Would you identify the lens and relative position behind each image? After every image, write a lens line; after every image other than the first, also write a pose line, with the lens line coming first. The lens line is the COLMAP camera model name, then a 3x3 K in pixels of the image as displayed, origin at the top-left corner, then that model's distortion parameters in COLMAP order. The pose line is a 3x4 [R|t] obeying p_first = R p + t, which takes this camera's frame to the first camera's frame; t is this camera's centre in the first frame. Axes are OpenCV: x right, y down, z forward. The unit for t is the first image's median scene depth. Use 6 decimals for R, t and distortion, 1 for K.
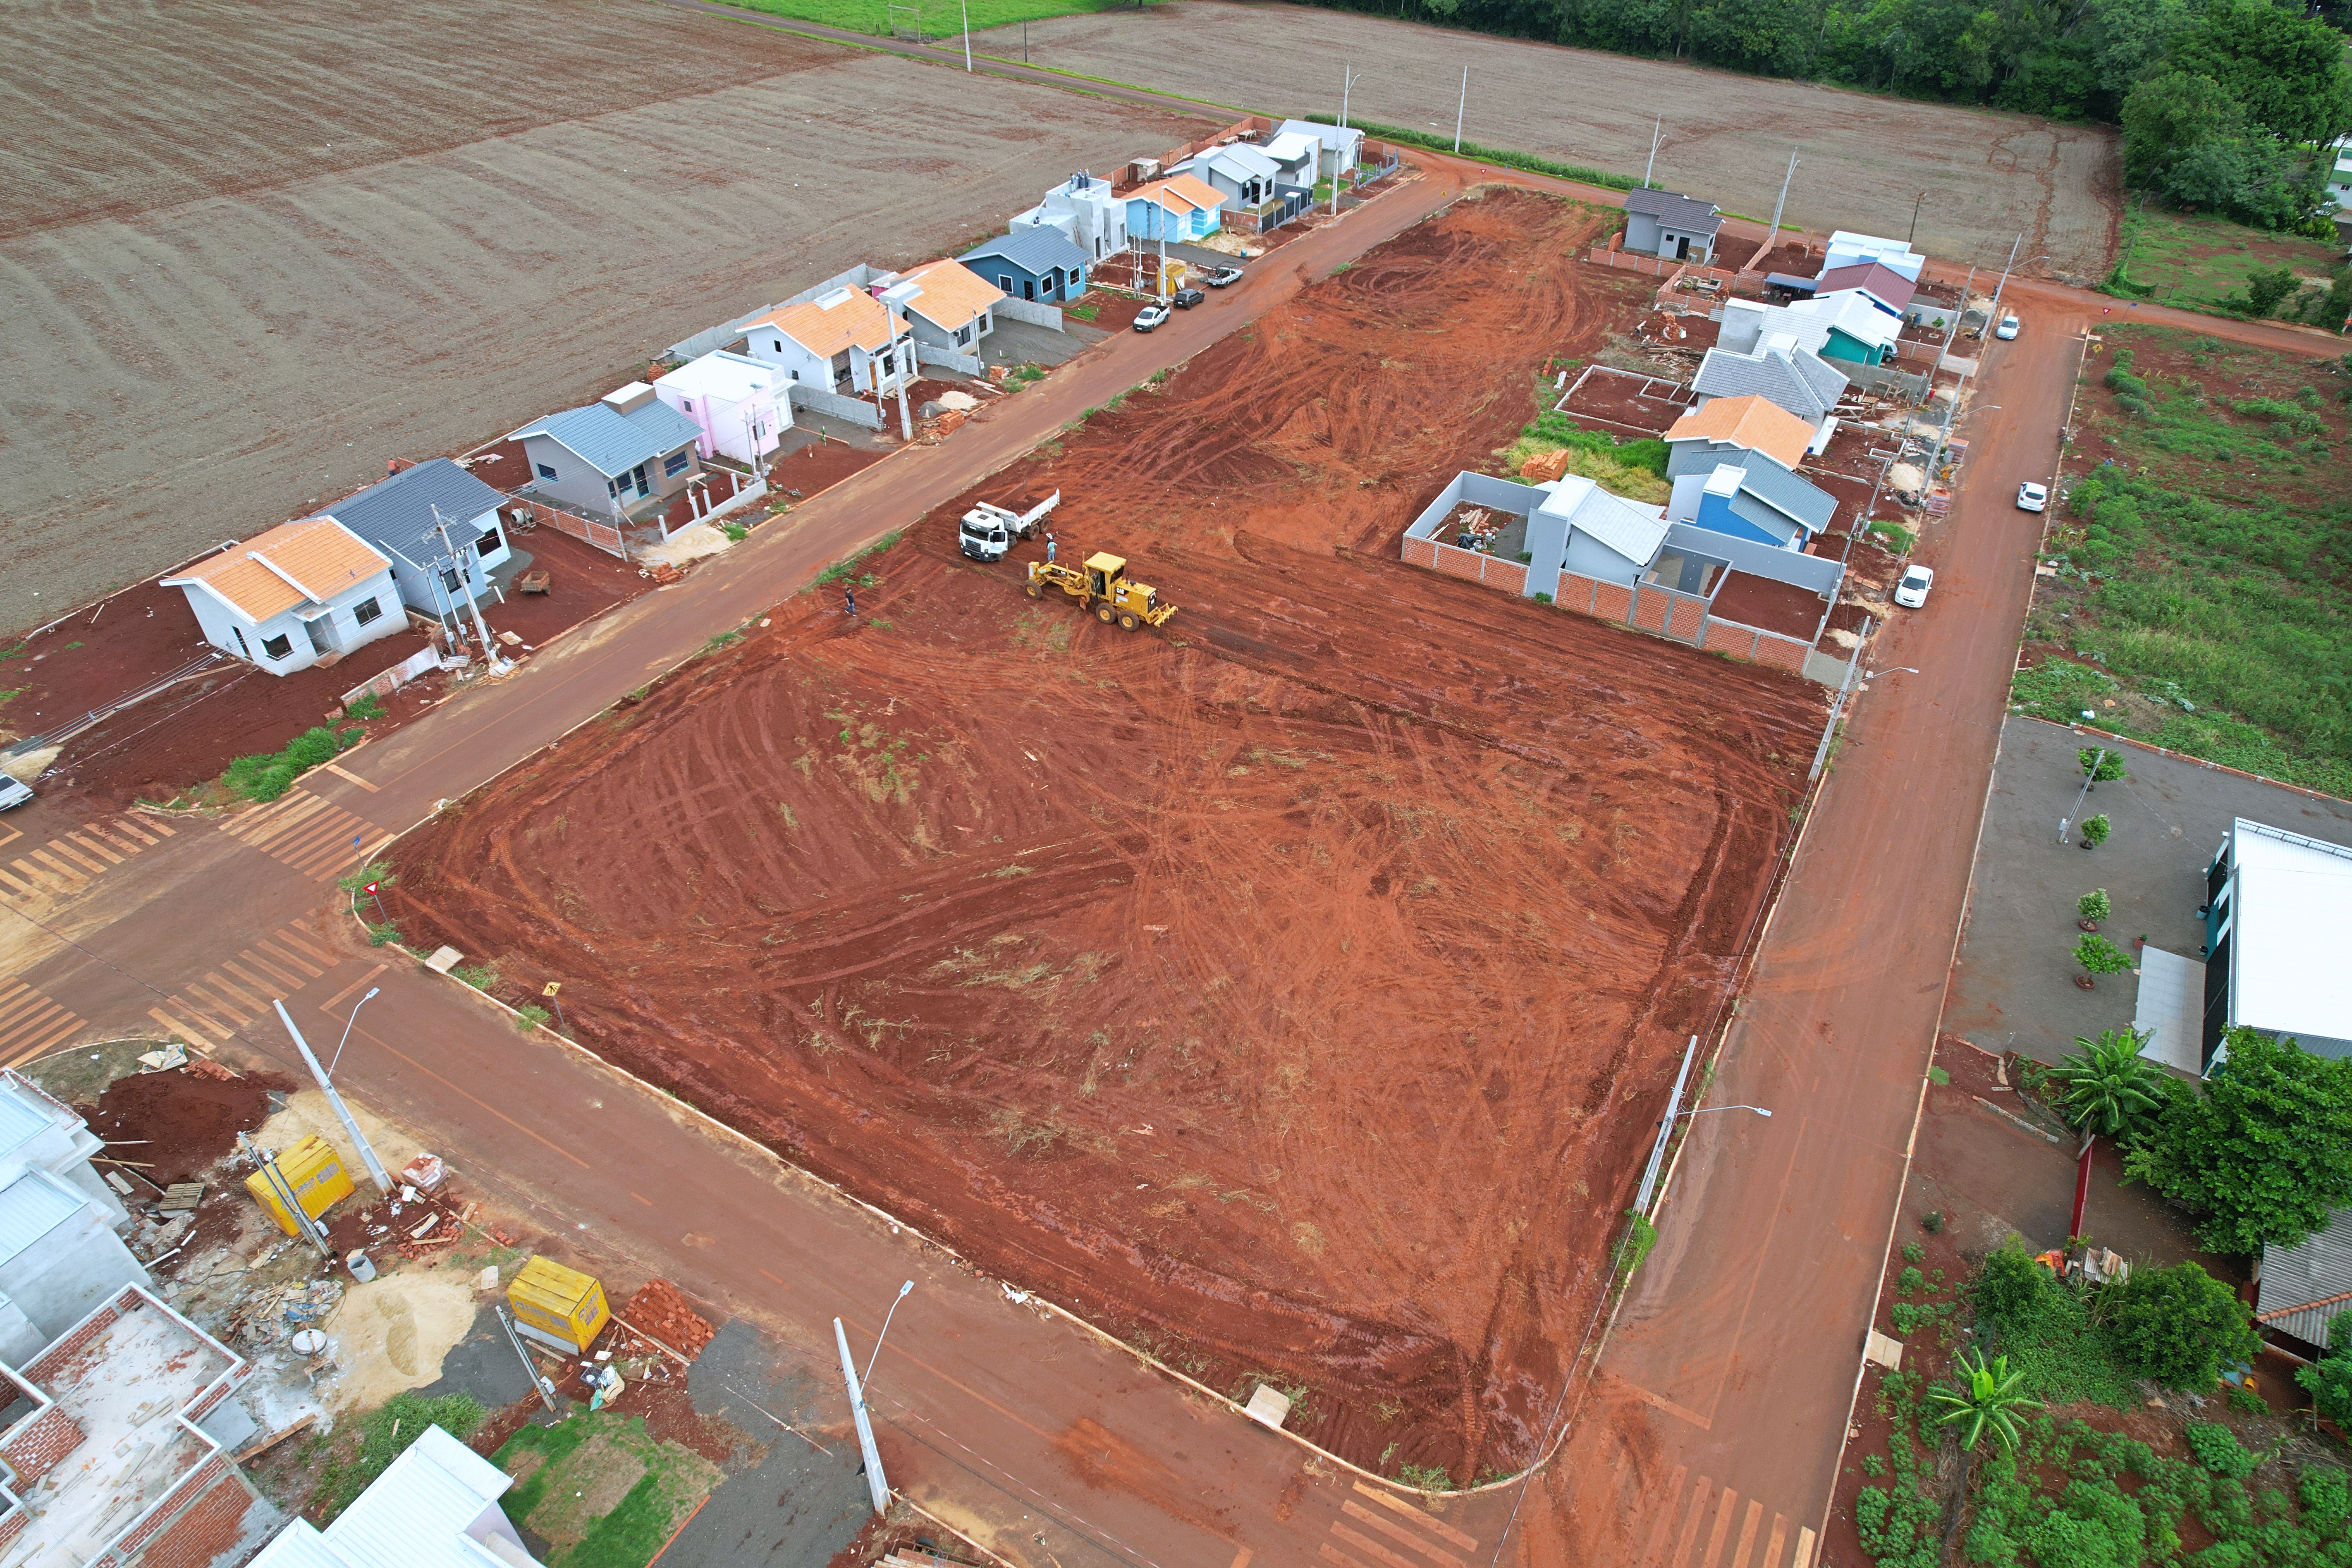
lens RADIAL K [[1527.2, 0, 1161.9], [0, 1527.2, 796.6], [0, 0, 1]] dist [-0.070300, 0.060599]
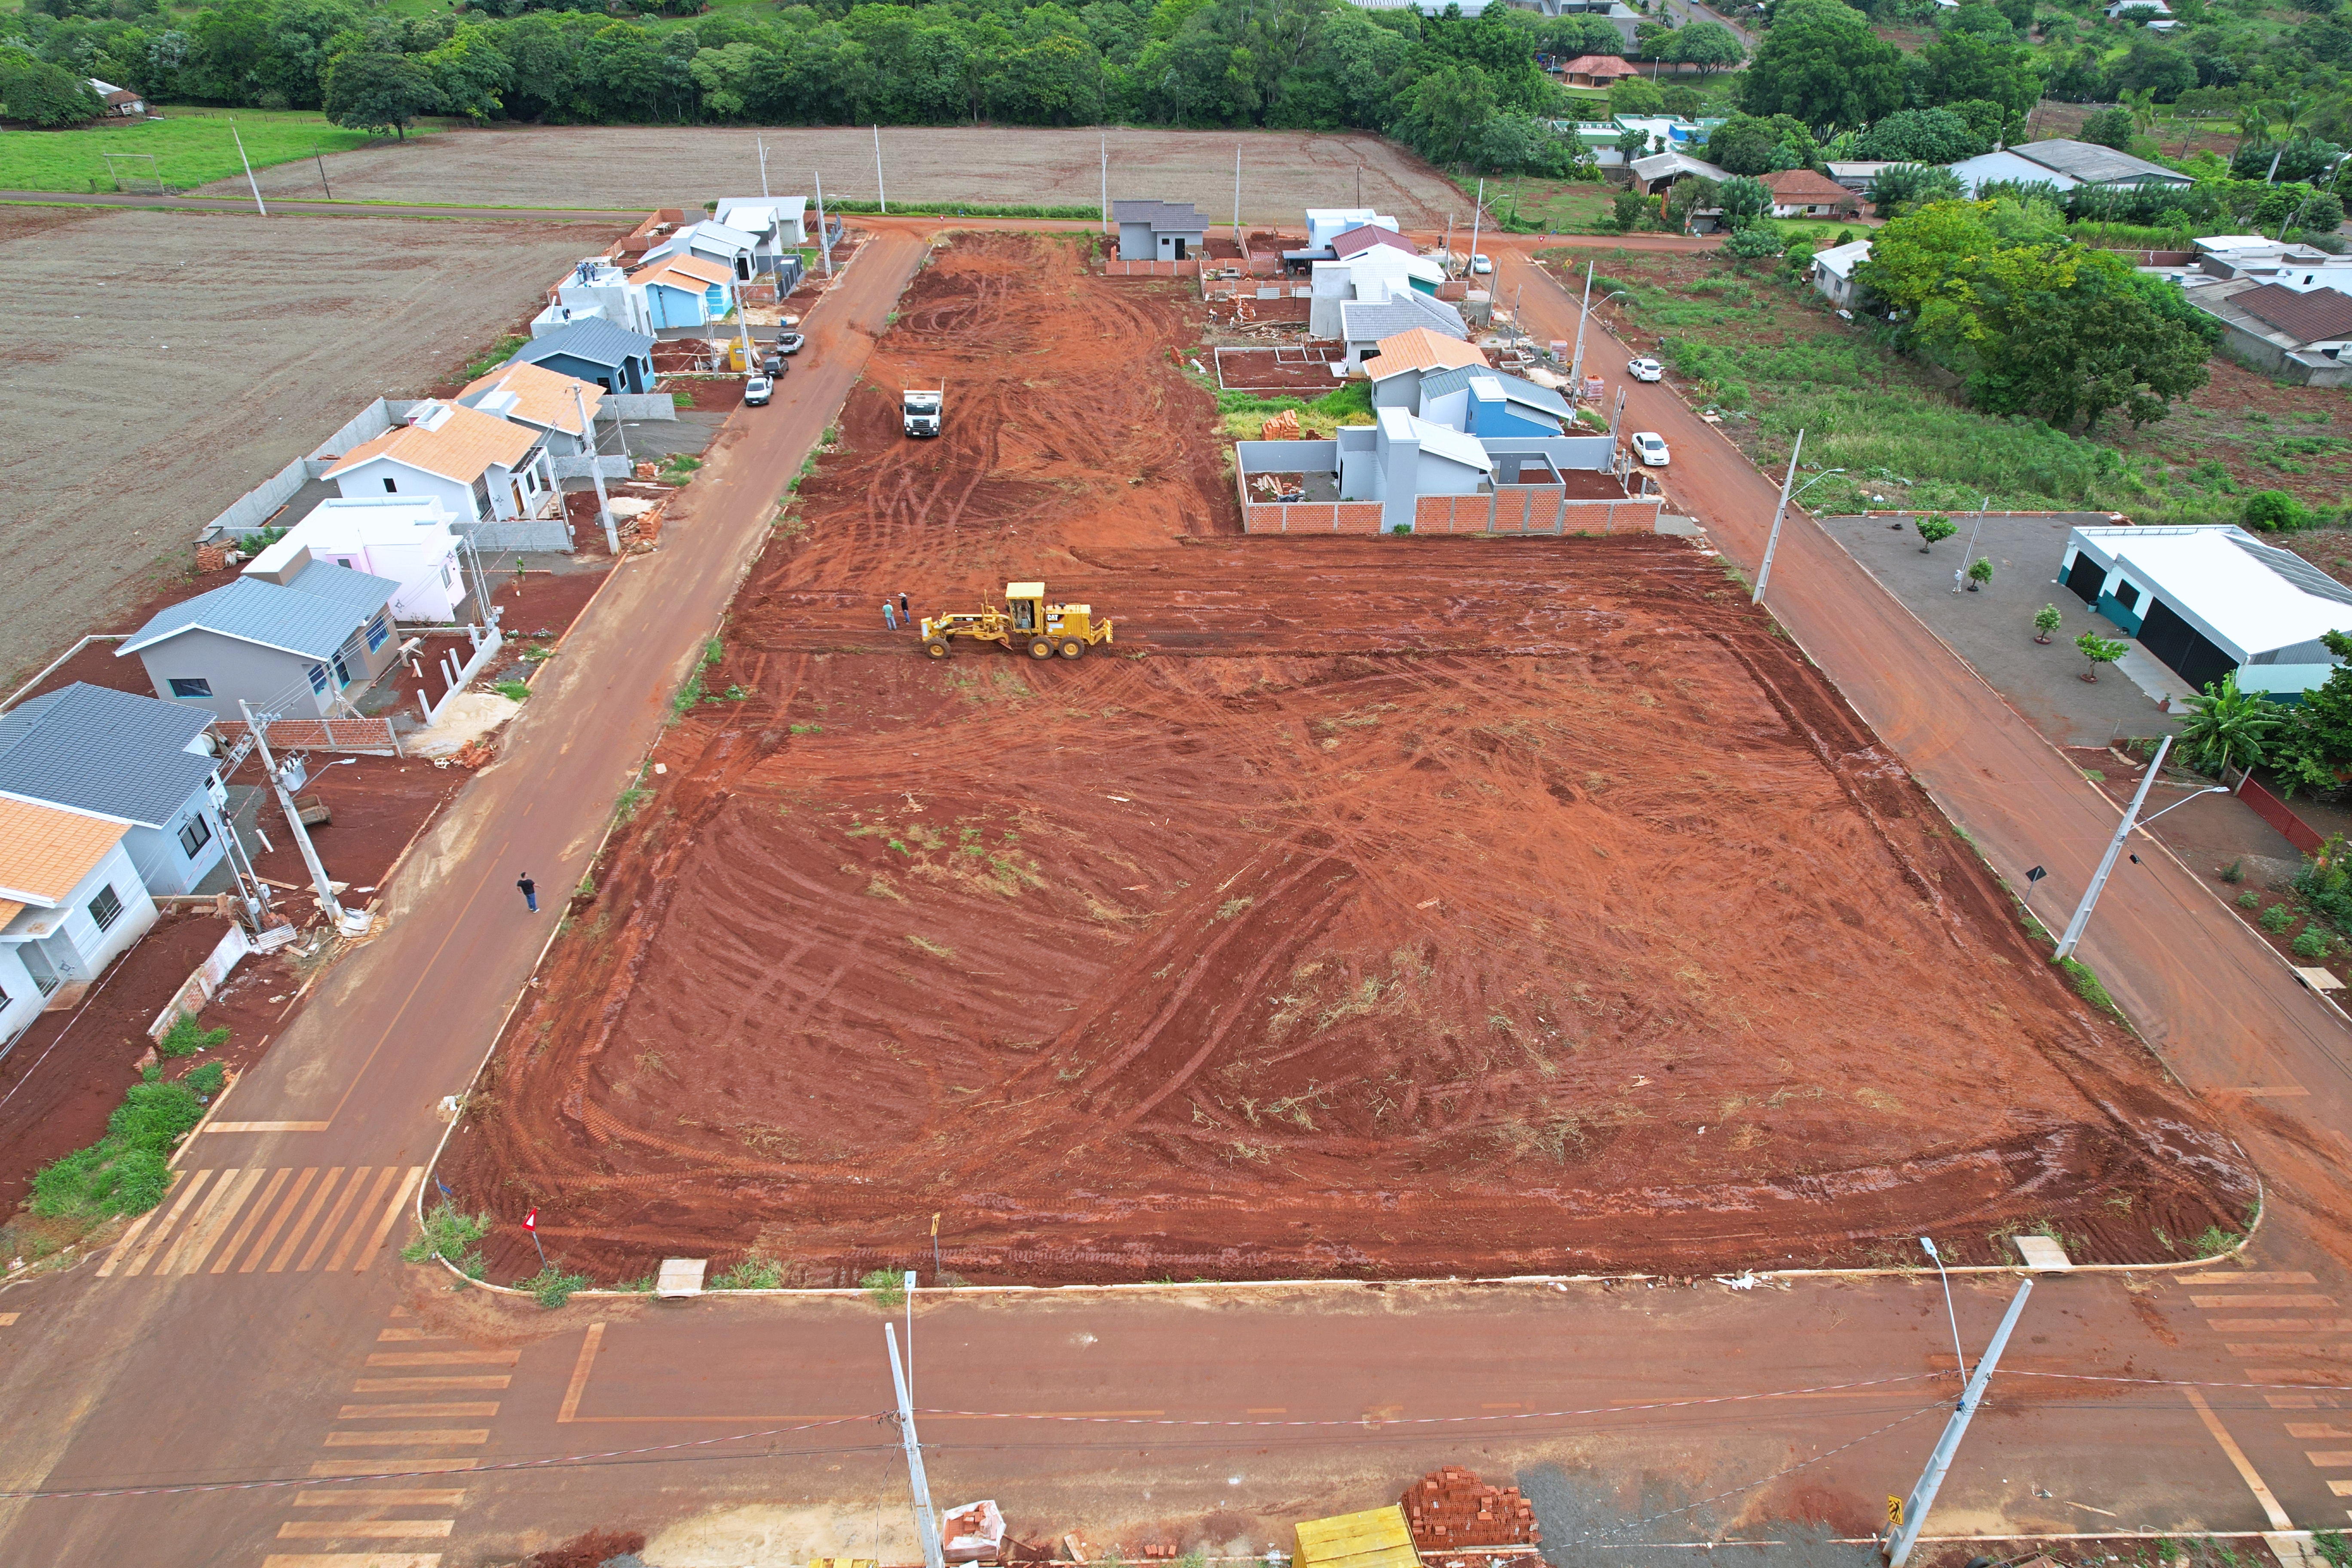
lens RADIAL K [[1527.2, 0, 1175.5], [0, 1527.2, 786.8], [0, 0, 1]] dist [-0.070300, 0.060599]
pose [[0.848338, -0.292342, 0.441428, -0.379206], [0.328886, 0.944346, -0.006647, -0.014719], [-0.414918, 0.150818, 0.897272, 0.202420]]
